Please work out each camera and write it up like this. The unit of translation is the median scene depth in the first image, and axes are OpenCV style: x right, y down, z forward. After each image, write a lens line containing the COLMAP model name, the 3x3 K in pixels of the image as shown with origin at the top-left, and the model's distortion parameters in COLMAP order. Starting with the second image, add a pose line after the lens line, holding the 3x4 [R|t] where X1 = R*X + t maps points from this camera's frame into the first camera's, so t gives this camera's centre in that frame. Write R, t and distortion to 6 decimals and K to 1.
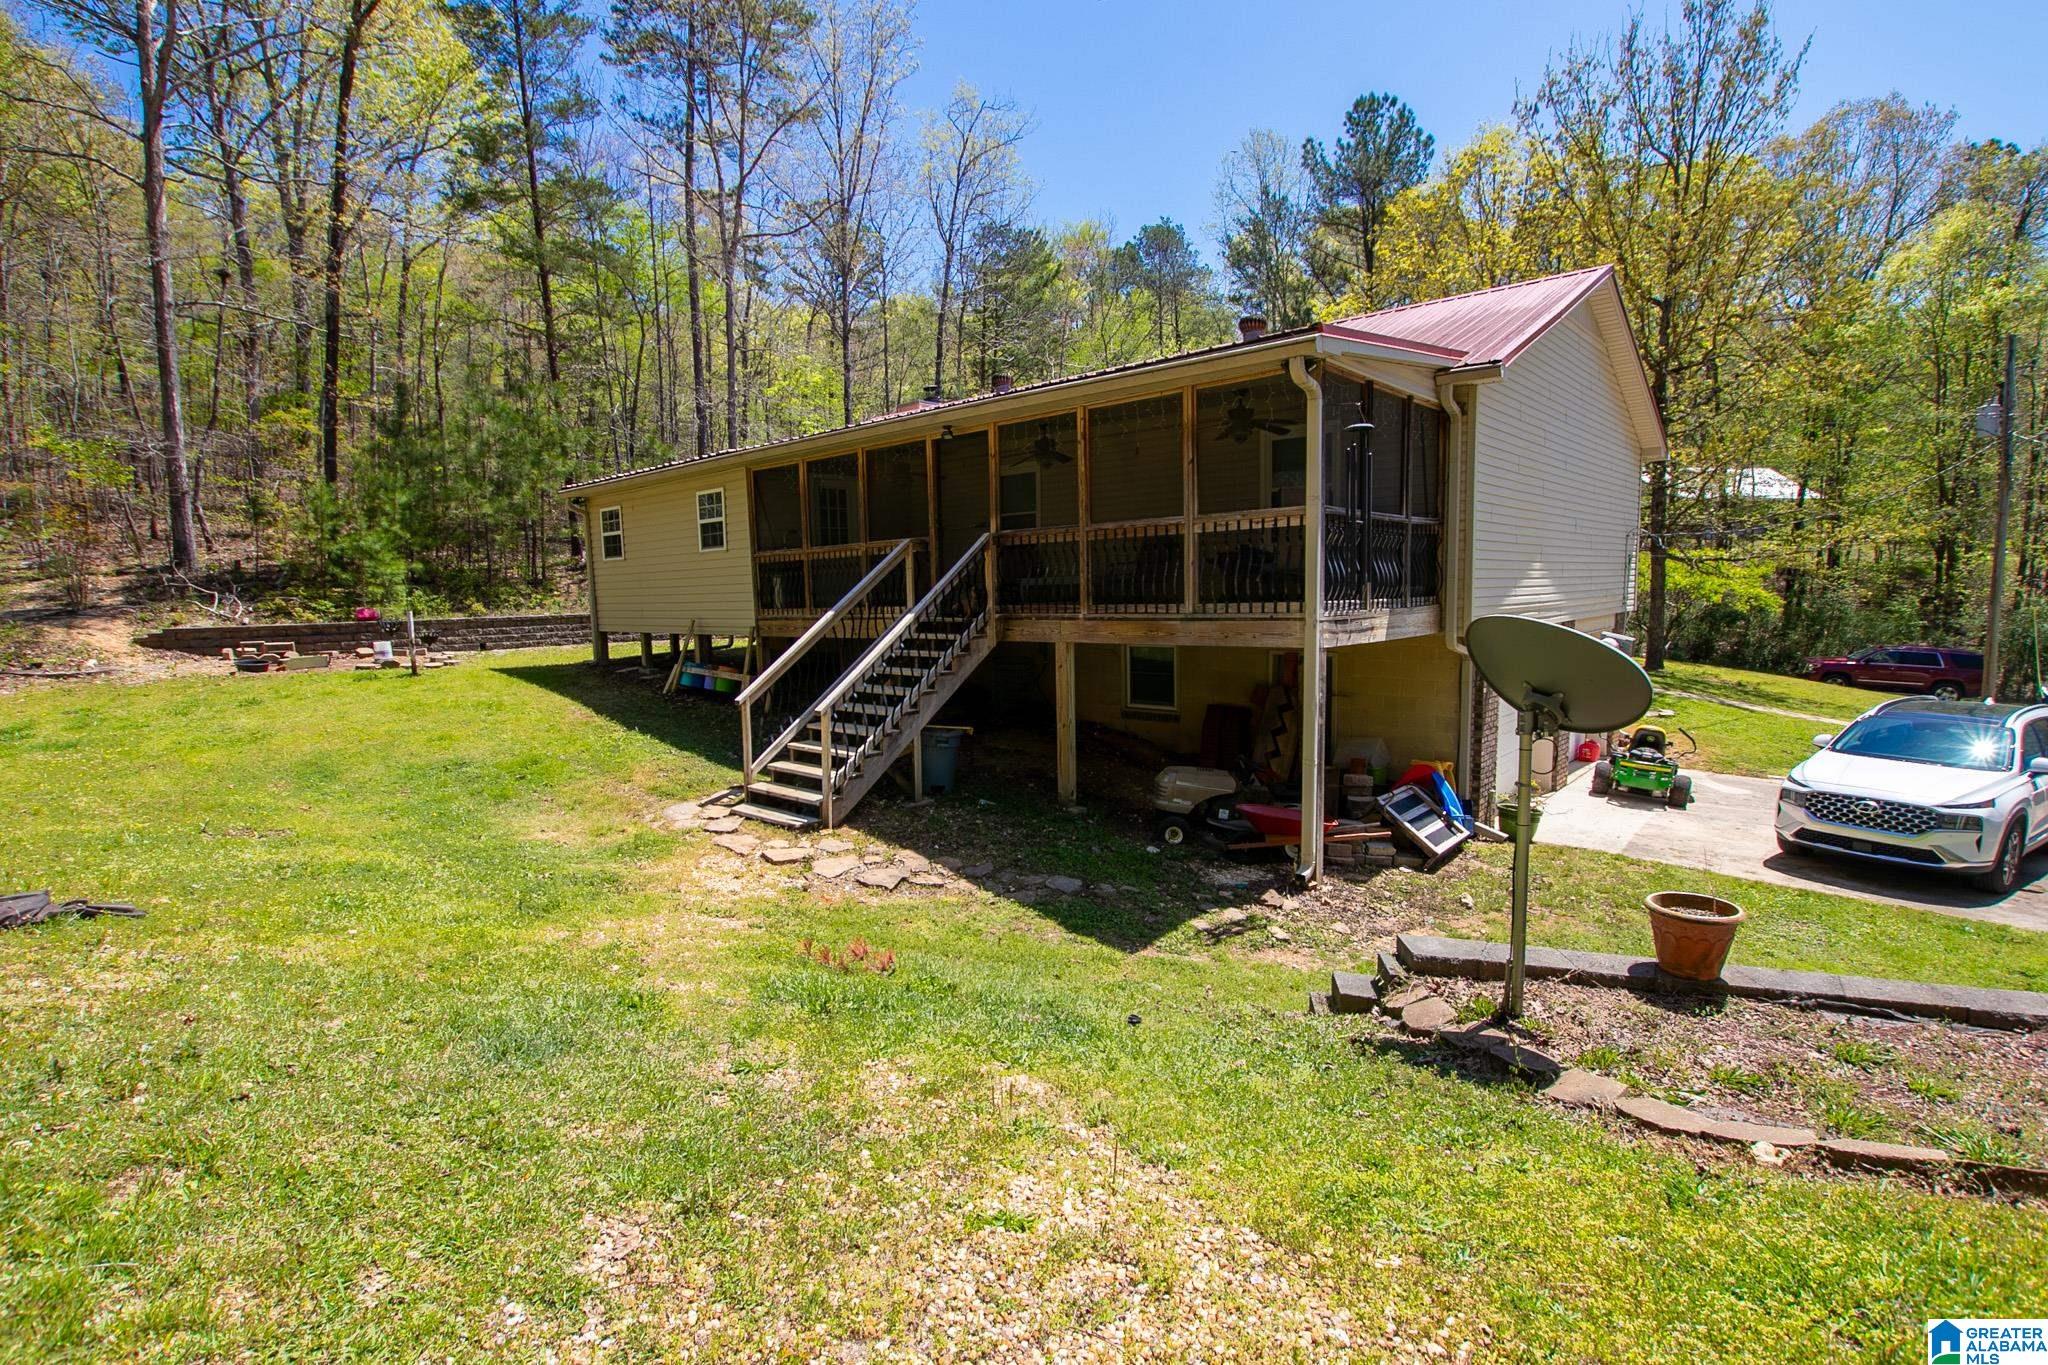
lens RADIAL K [[973.5, 0, 1000.6], [0, 973.5, 690.3], [0, 0, 1]] dist [-0.003226, -0.000353]
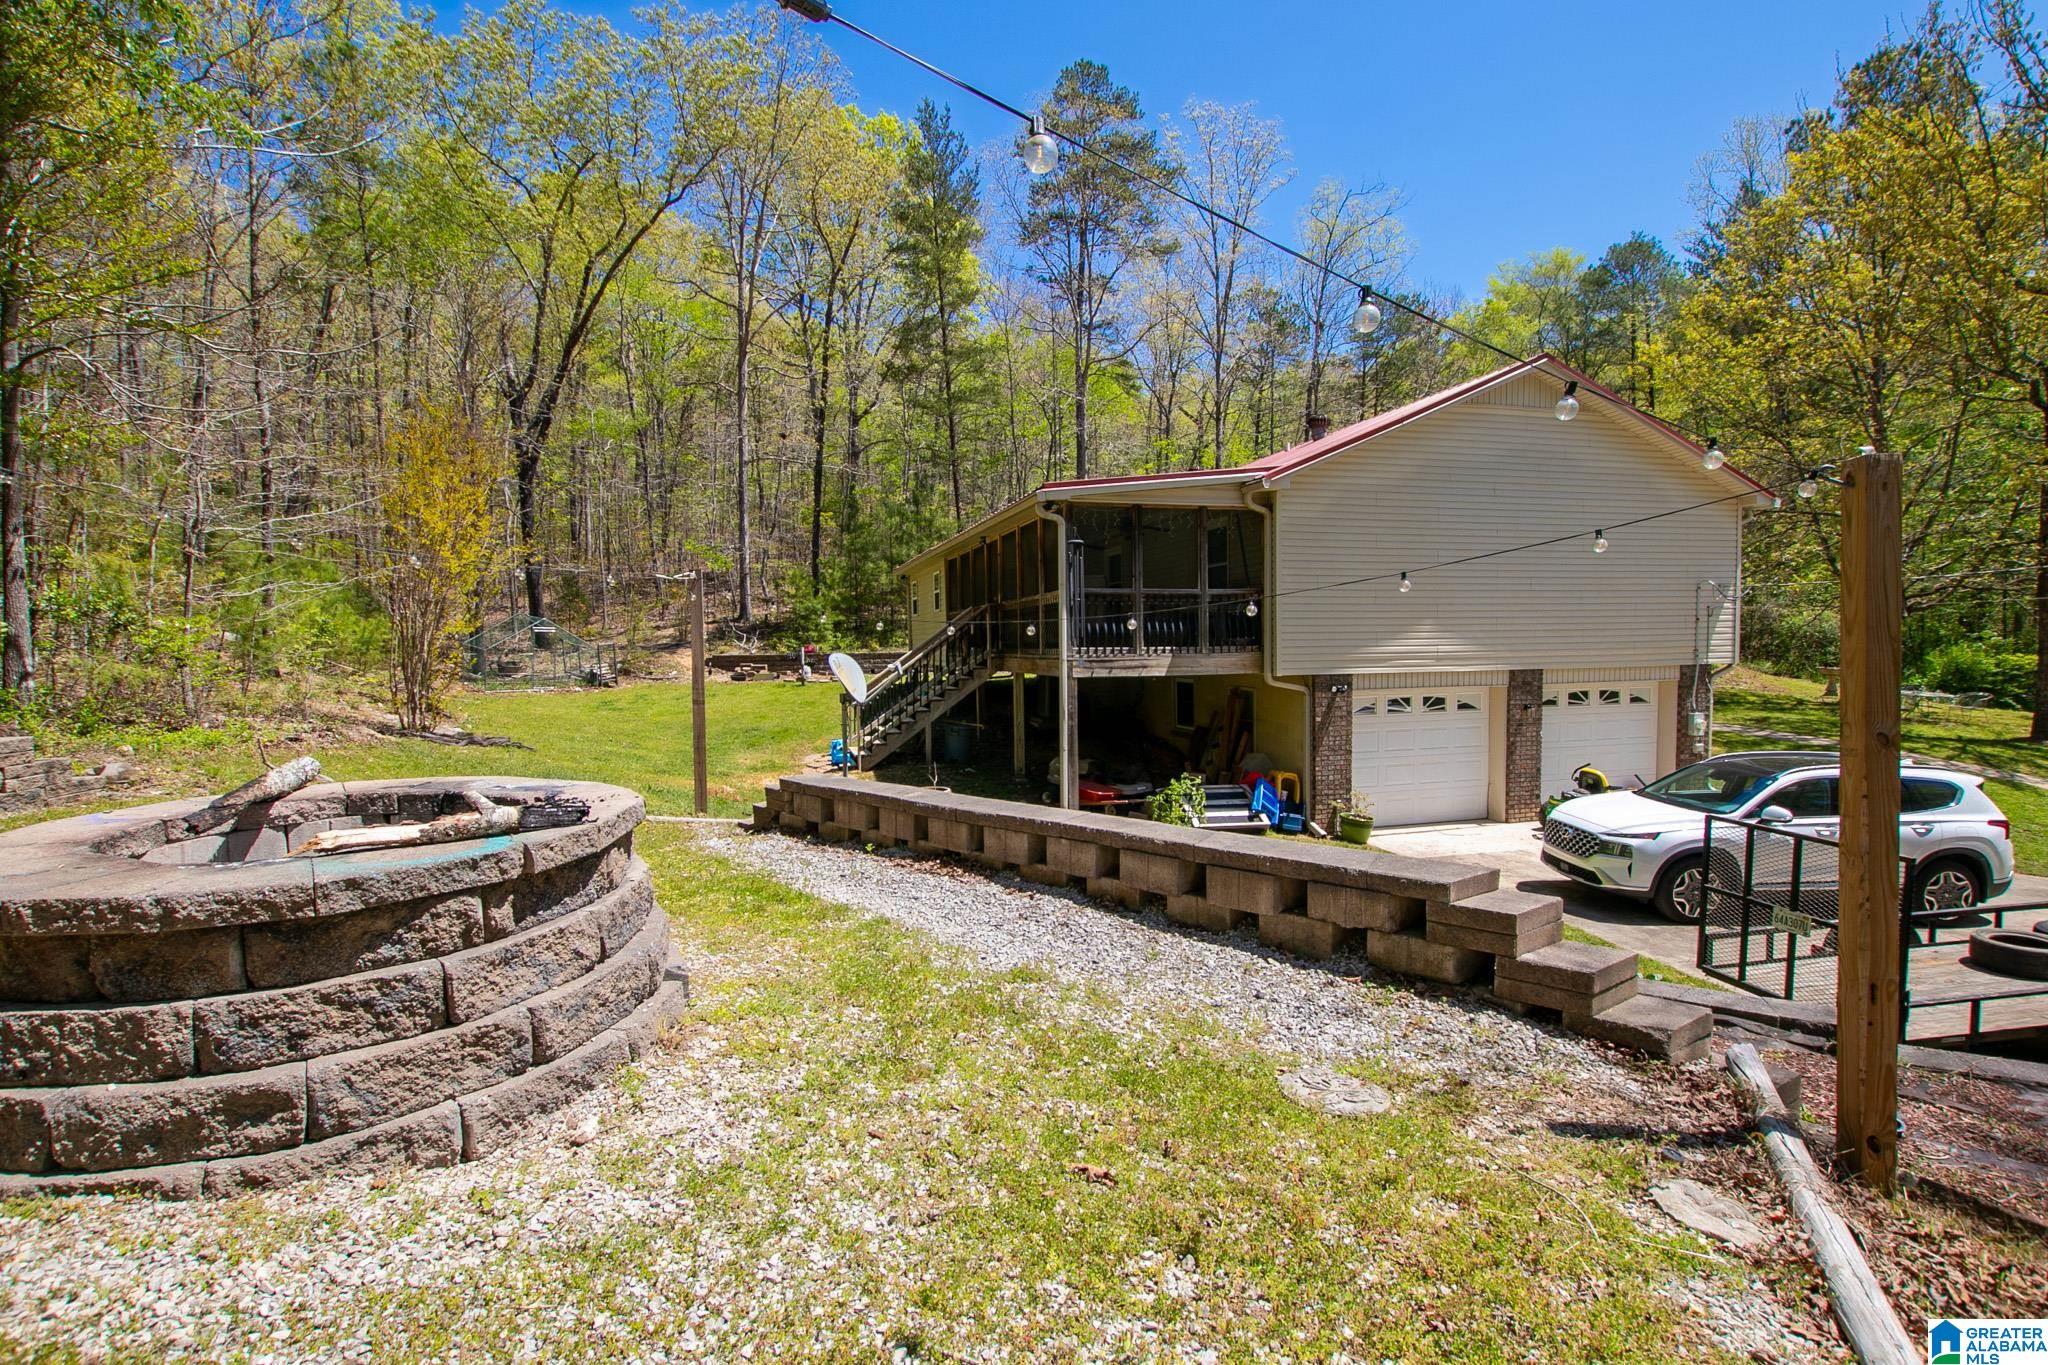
lens RADIAL K [[973.5, 0, 1000.6], [0, 973.5, 690.3], [0, 0, 1]] dist [-0.003226, -0.000353]
pose [[0.843033, 0.038818, -0.536459, 0.907431], [-0.063188, 0.997633, -0.027110, 0.024215], [0.534137, 0.056753, 0.843491, -0.335502]]
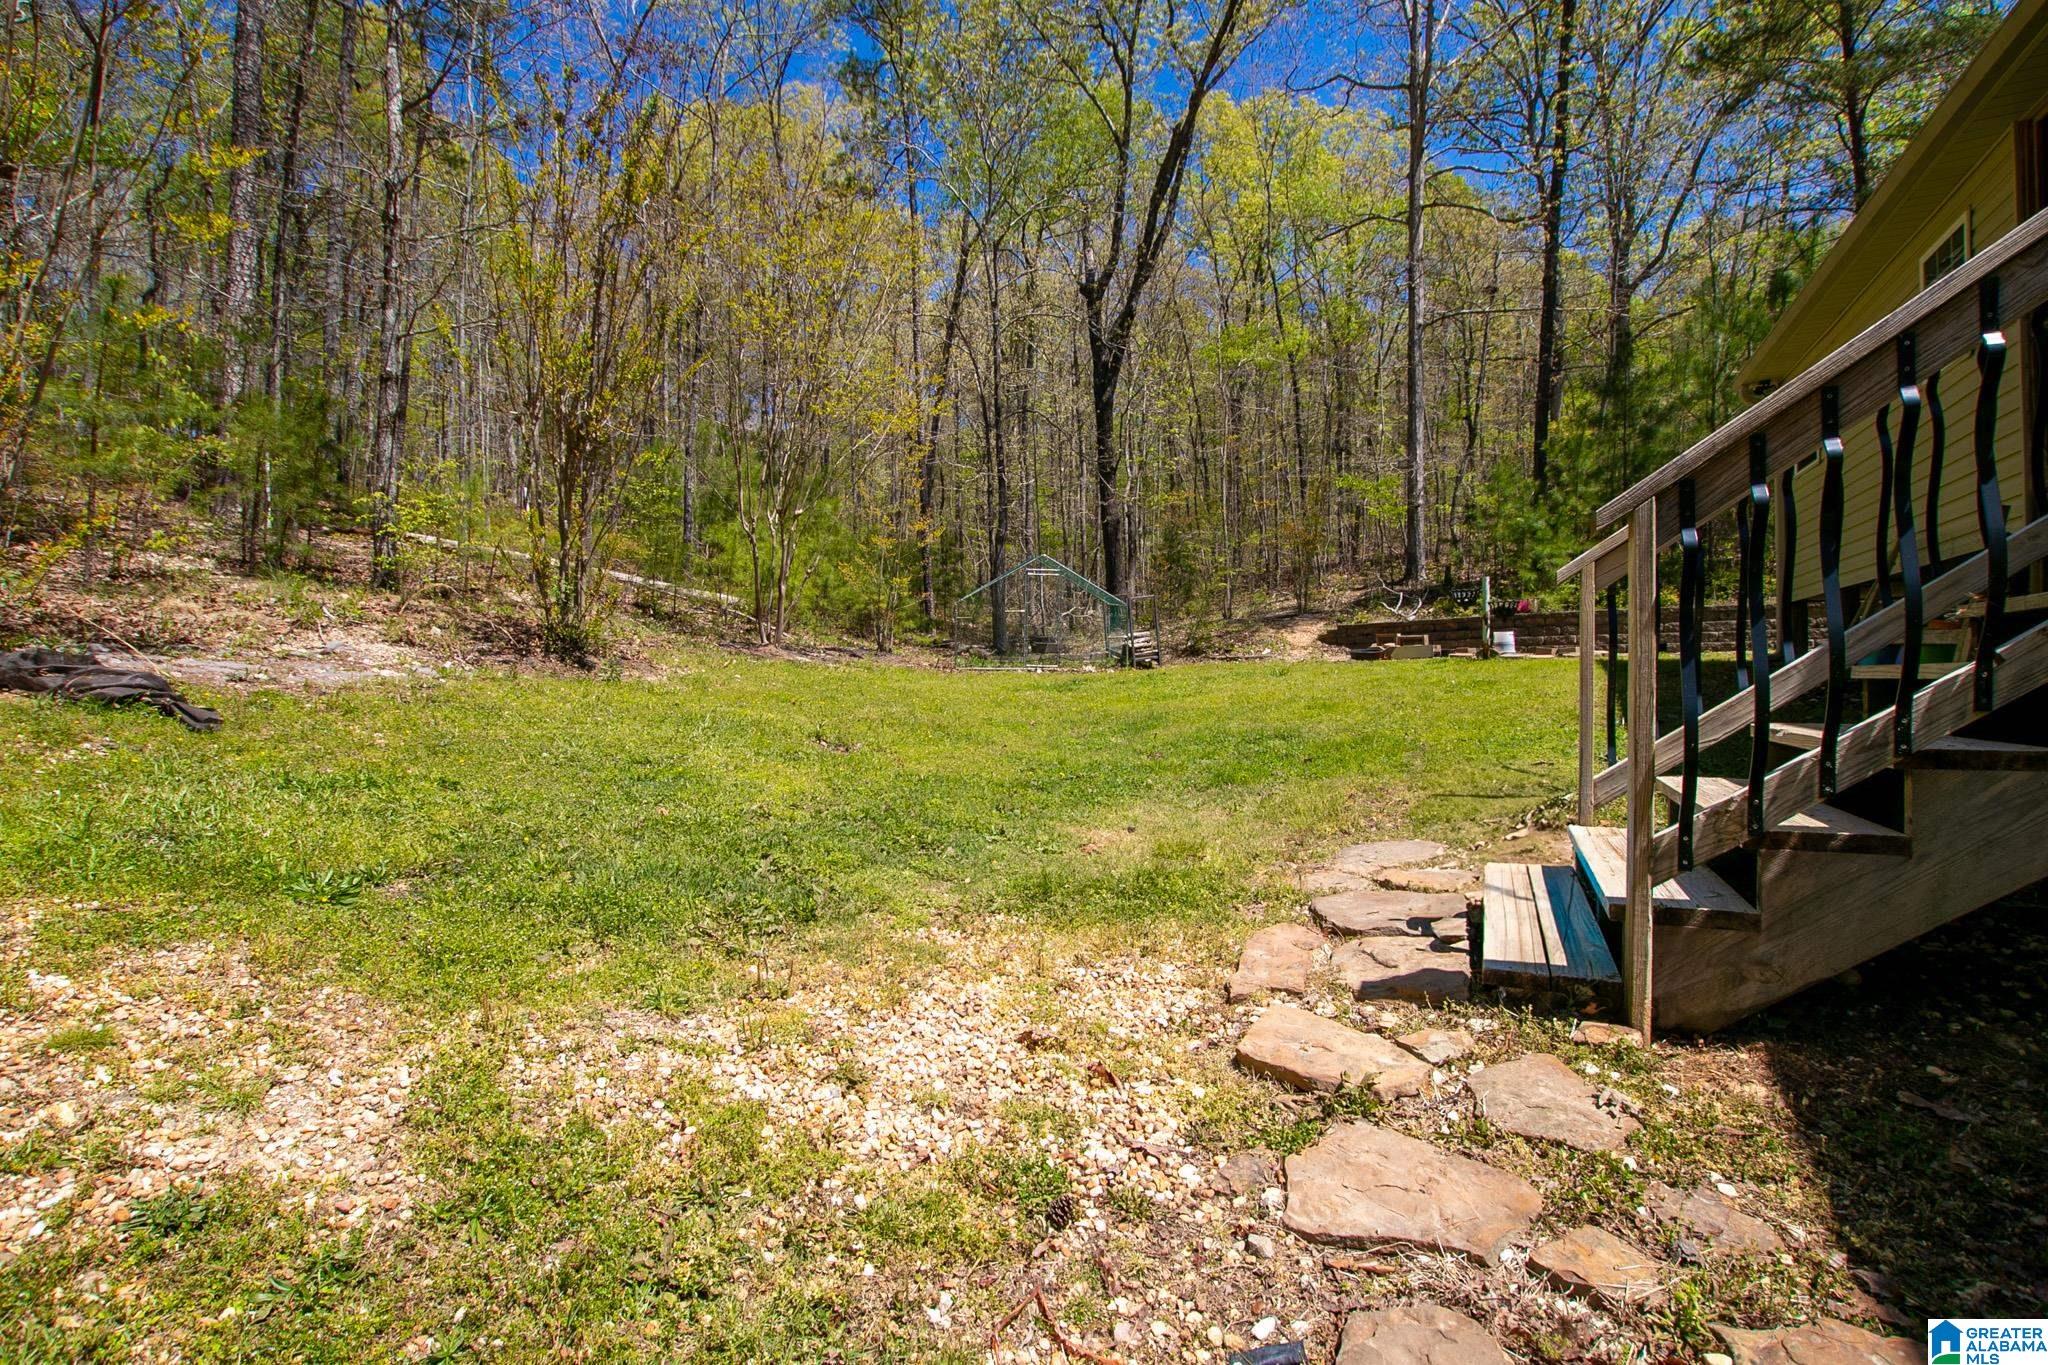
lens RADIAL K [[945.5, 0, 1024.0], [0, 945.5, 682.5], [0, 0, 1]] dist [-0.004953, -0.000919]
pose [[0.287309, 0.020089, -0.957627, 0.001096], [-0.098737, 0.995075, -0.008749, 0.067485], [0.952735, 0.097066, 0.287878, 0.717400]]
